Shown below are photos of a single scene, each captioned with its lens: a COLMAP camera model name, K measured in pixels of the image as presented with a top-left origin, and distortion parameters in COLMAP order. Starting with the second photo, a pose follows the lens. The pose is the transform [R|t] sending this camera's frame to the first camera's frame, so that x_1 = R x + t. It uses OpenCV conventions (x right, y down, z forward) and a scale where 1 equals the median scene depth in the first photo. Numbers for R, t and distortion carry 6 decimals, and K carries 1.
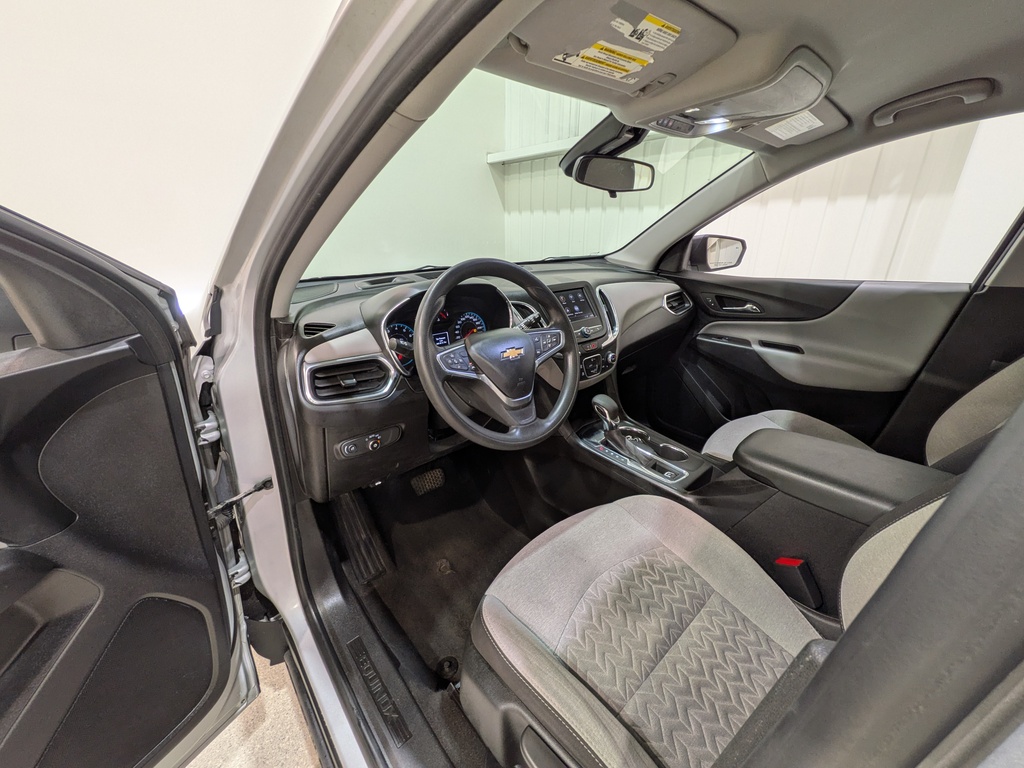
lens RADIAL K [[409.9, 0, 515.8], [0, 409.9, 379.6], [0, 0, 1]] dist [0.010454, 0.000252]
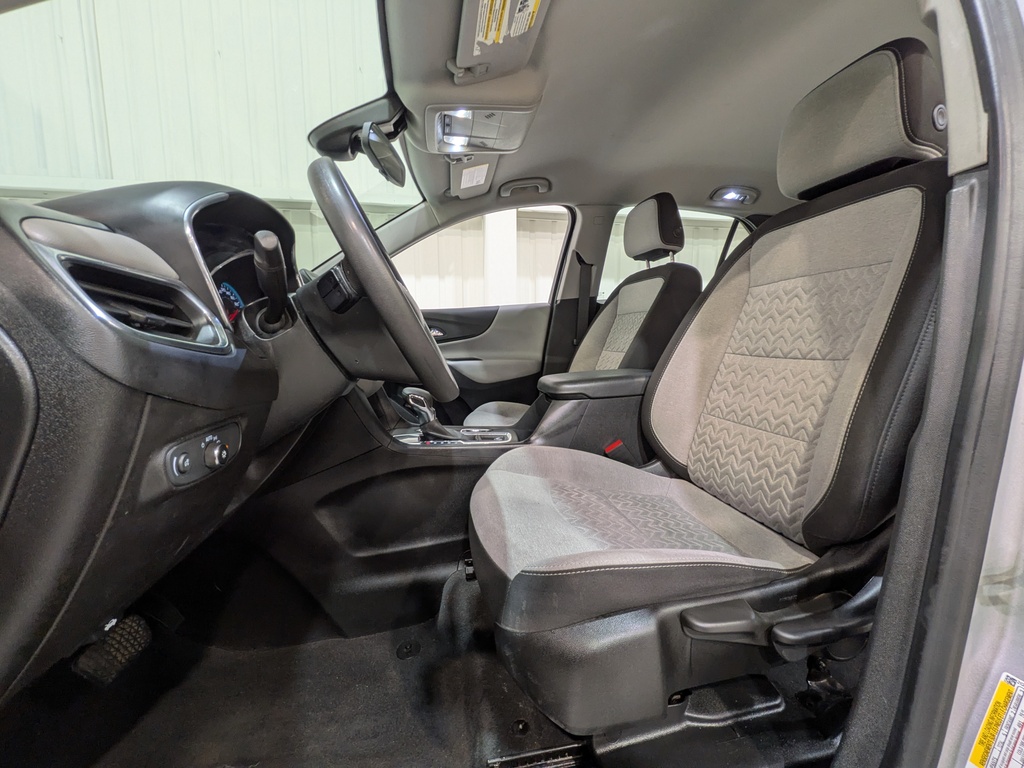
lens RADIAL K [[409.9, 0, 507.6], [0, 409.9, 386.9], [0, 0, 1]] dist [0.010454, 0.000252]
pose [[0.507351, -0.094323, 0.856562, -0.472068], [0.316632, 0.944866, -0.083497, 0.187963], [-0.801461, 0.313577, 0.509244, 0.382297]]
